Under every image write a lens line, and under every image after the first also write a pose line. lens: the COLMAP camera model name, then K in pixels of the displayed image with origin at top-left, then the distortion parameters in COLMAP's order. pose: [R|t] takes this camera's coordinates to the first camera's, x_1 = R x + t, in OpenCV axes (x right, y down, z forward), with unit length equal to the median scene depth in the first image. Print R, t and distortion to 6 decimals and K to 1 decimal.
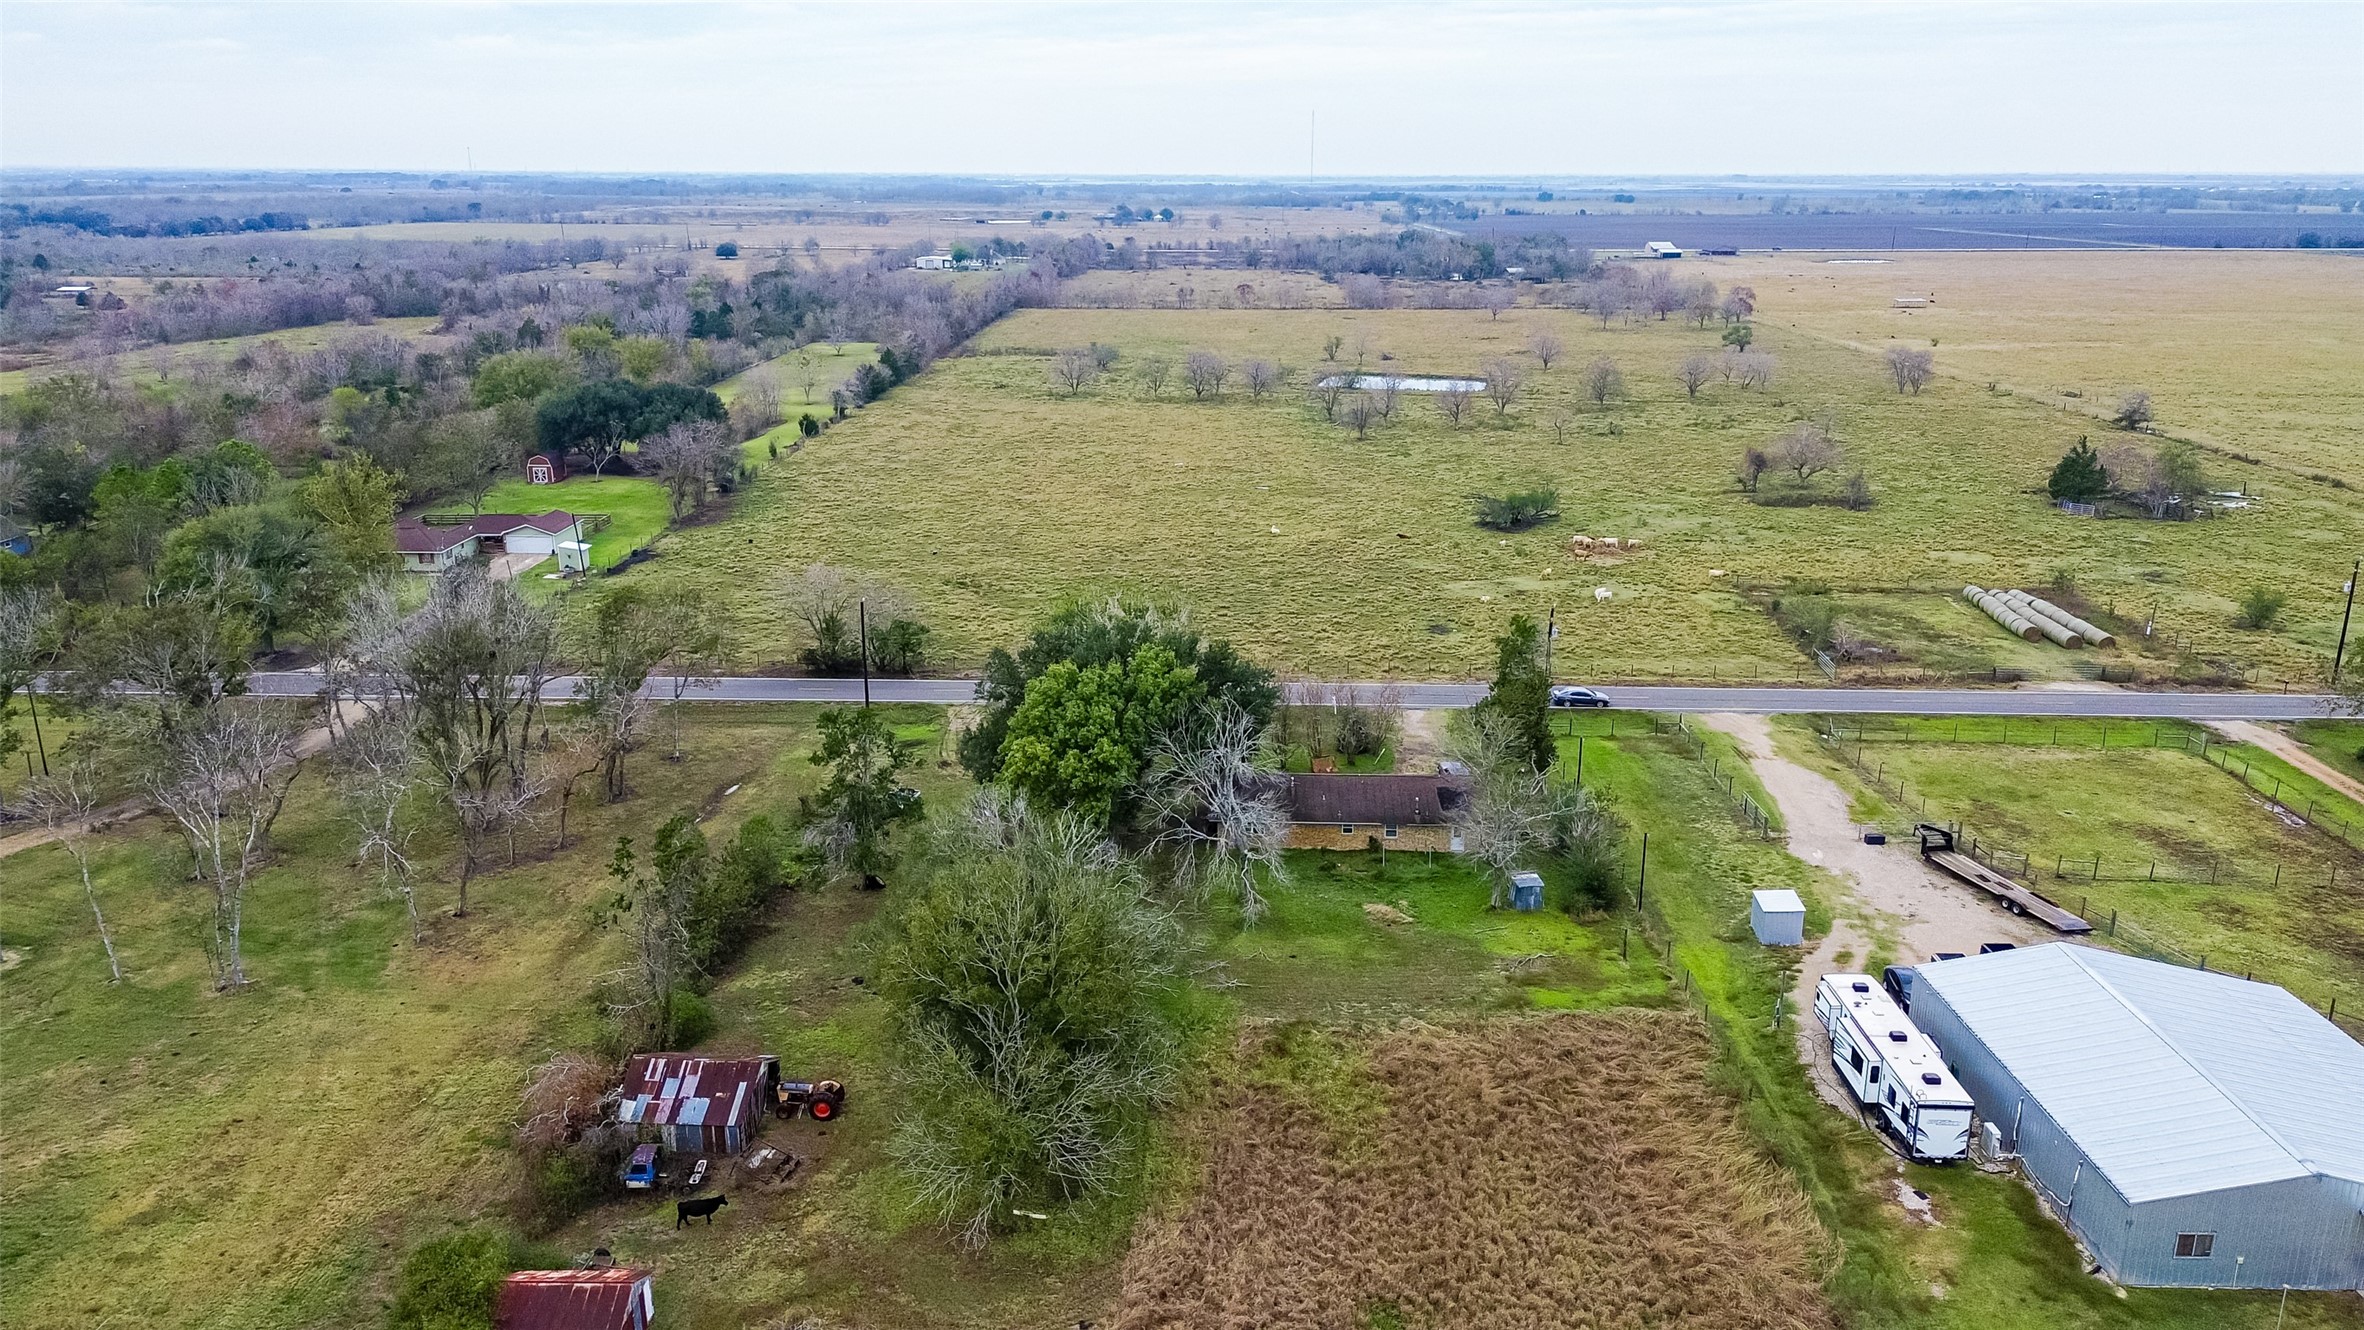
lens RADIAL K [[1666.1, 0, 1182.0], [0, 1666.1, 665.0], [0, 0, 1]] dist [0.075467, -0.074058]
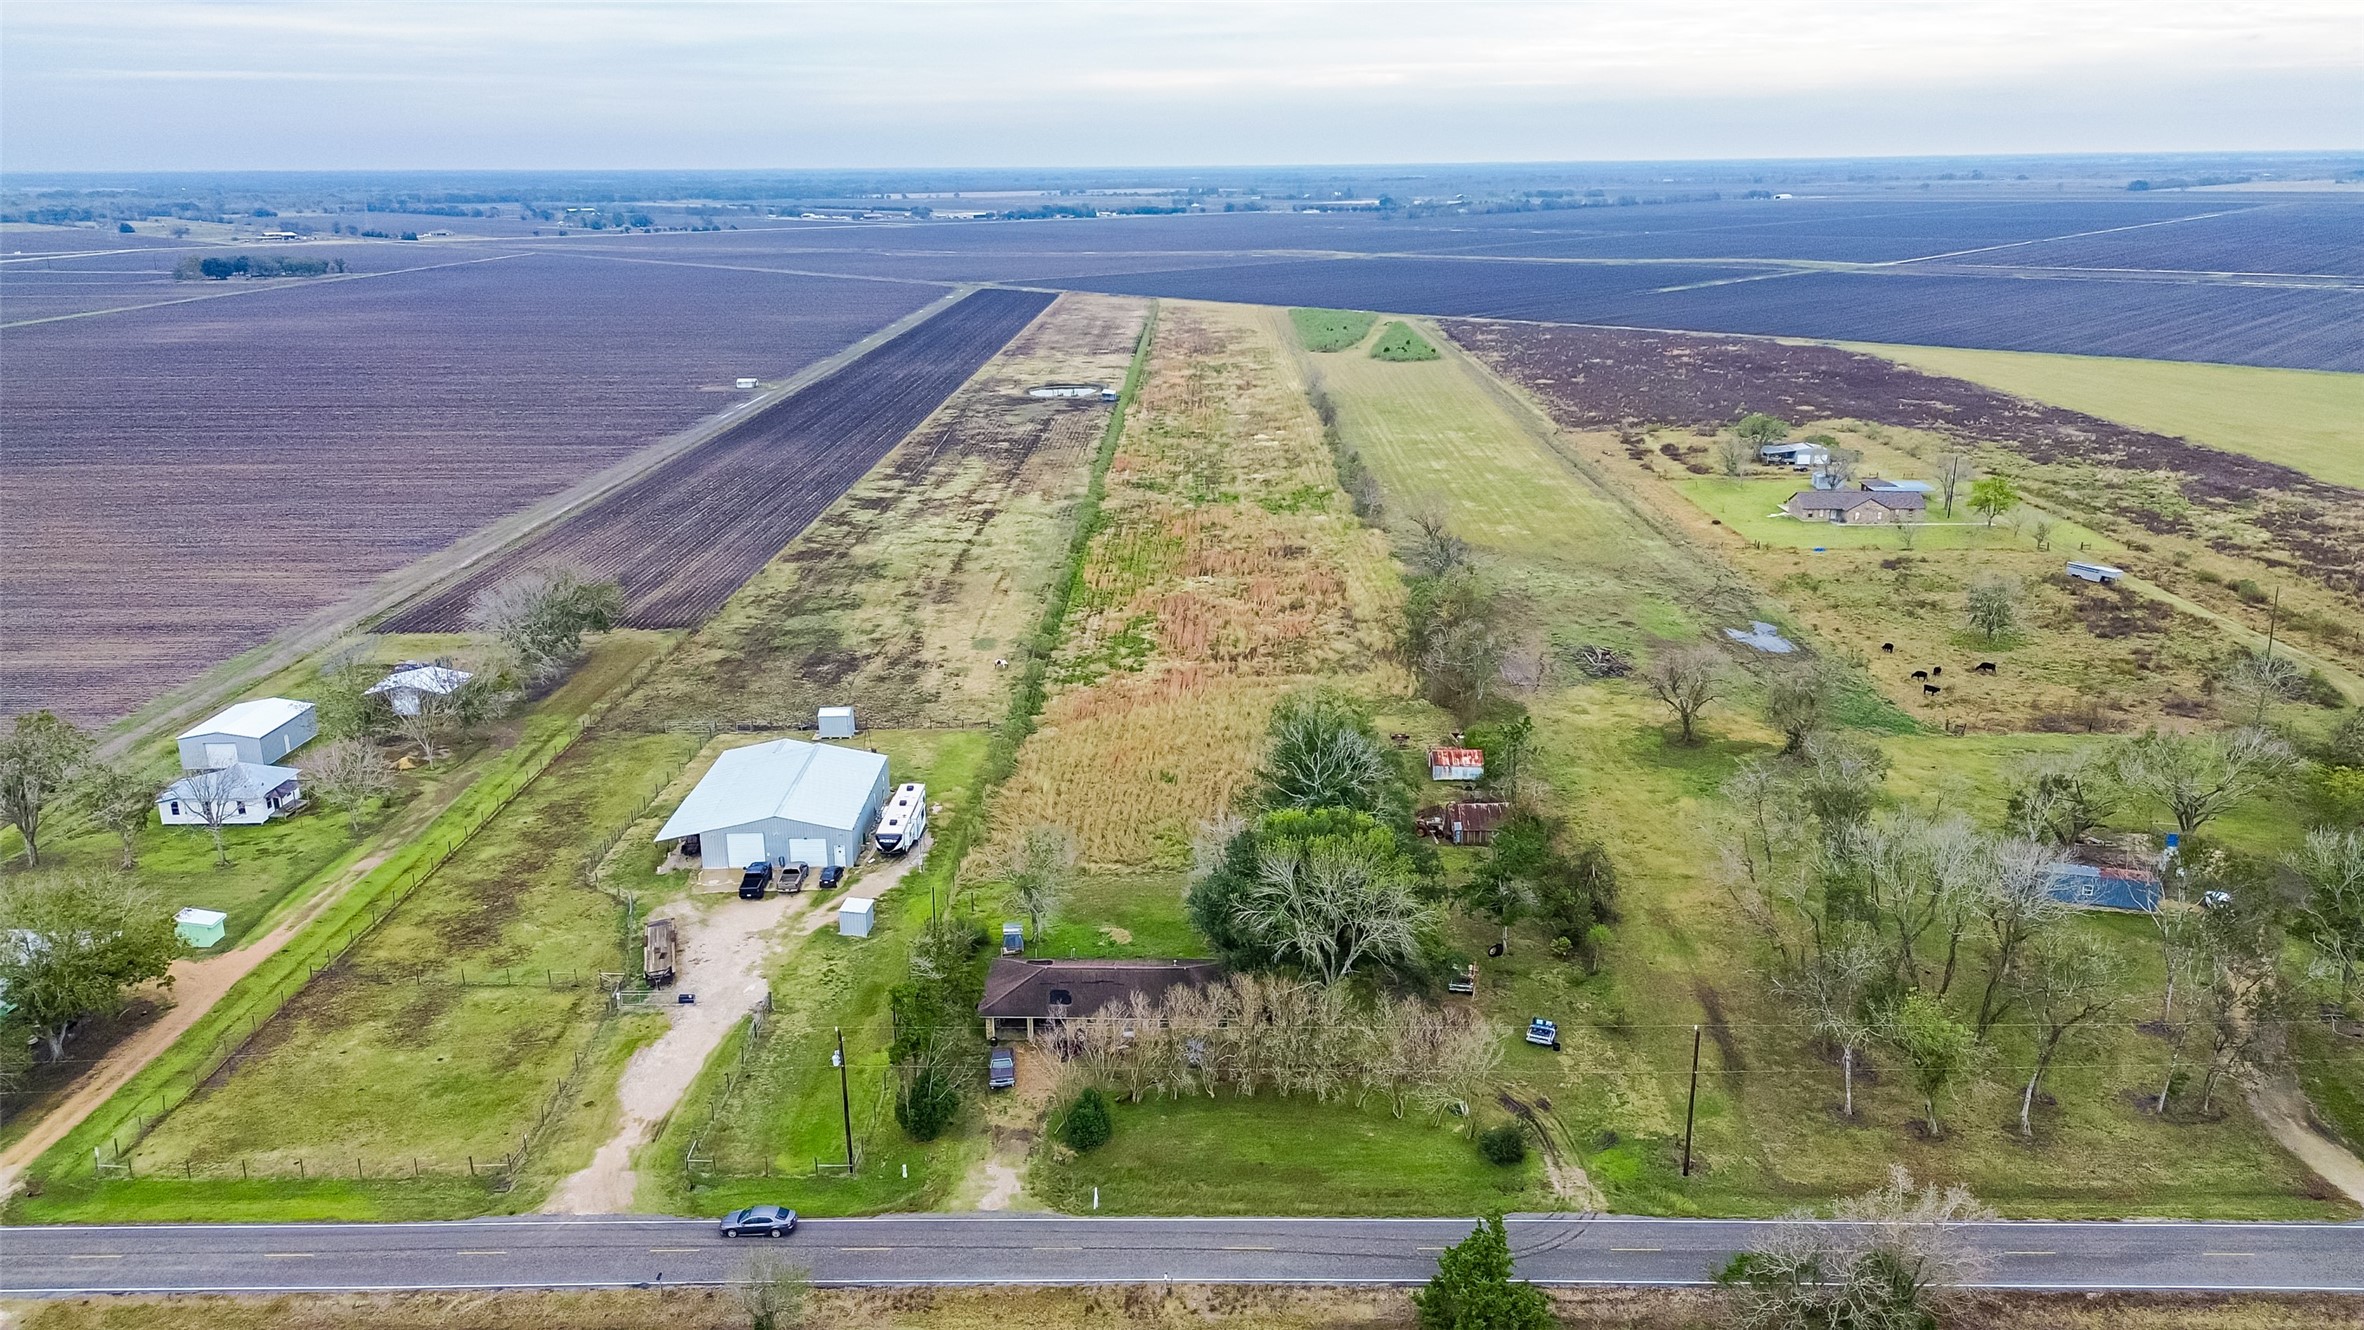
lens RADIAL K [[1666.1, 0, 1182.0], [0, 1666.1, 665.0], [0, 0, 1]] dist [0.075467, -0.074058]
pose [[-0.999960, 0.003915, -0.008093, 0.036039], [-0.001177, 0.835439, 0.549582, -0.384730], [0.008913, 0.549569, -0.835401, 0.960155]]
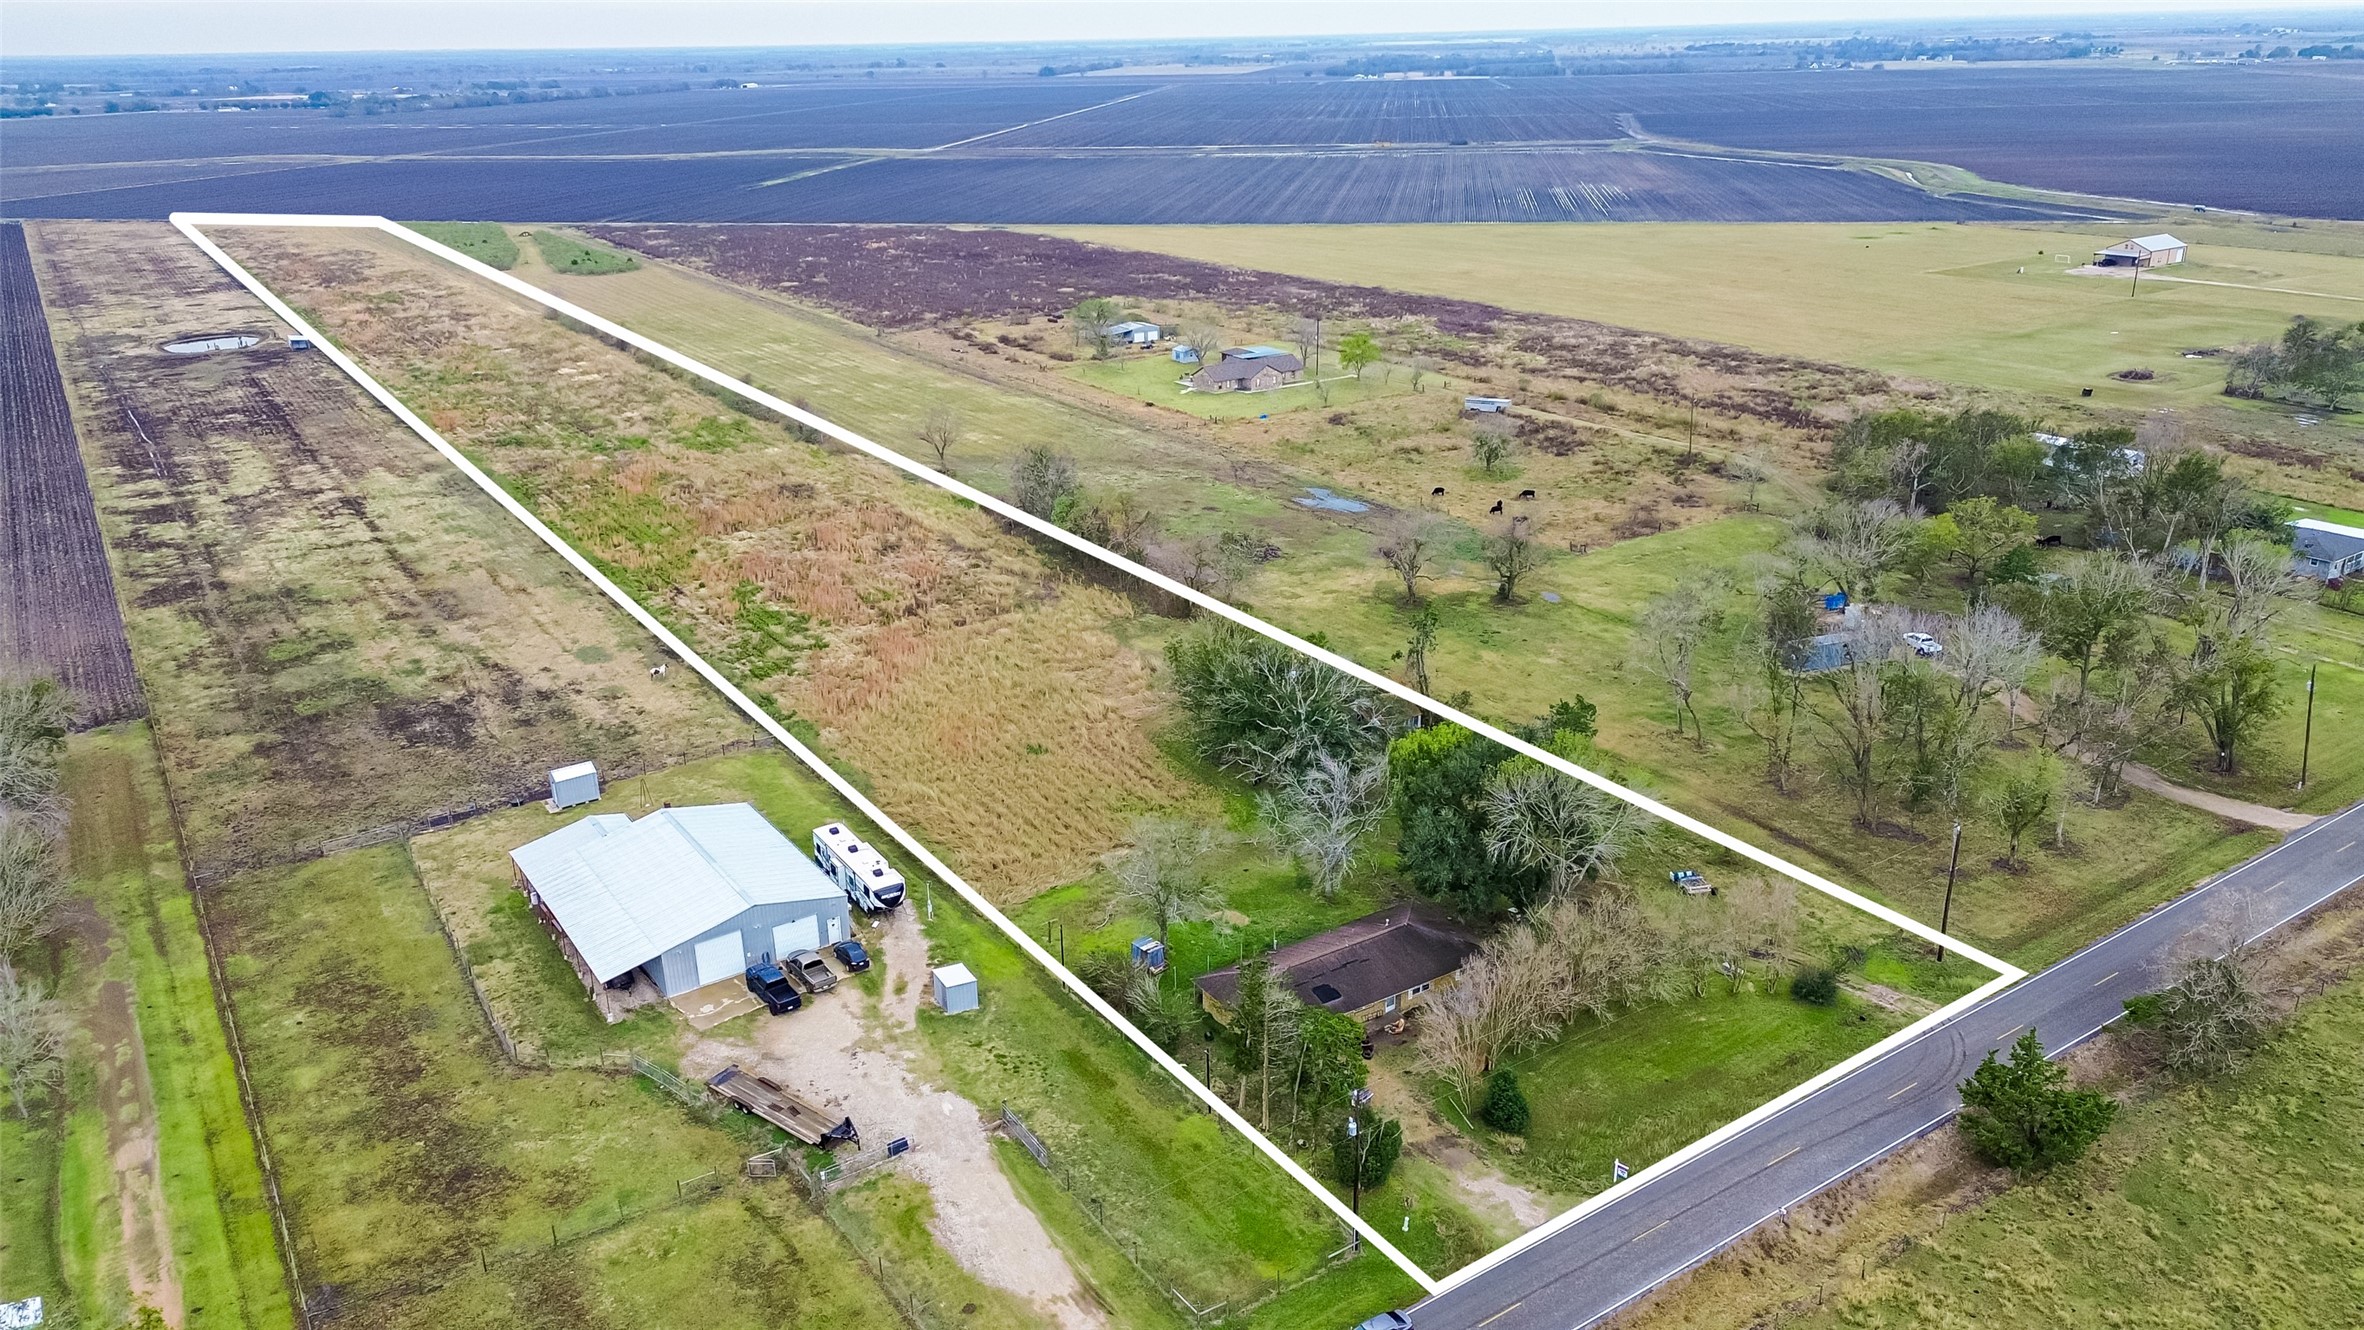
lens RADIAL K [[1672.6, 0, 1182.0], [0, 1672.6, 665.0], [0, 0, 1]] dist [0.055692, -0.037435]
pose [[-0.818061, 0.210590, -0.535189, 0.372817], [-0.151044, 0.819220, 0.553230, -0.334965], [0.554943, 0.533414, -0.638364, 0.790540]]
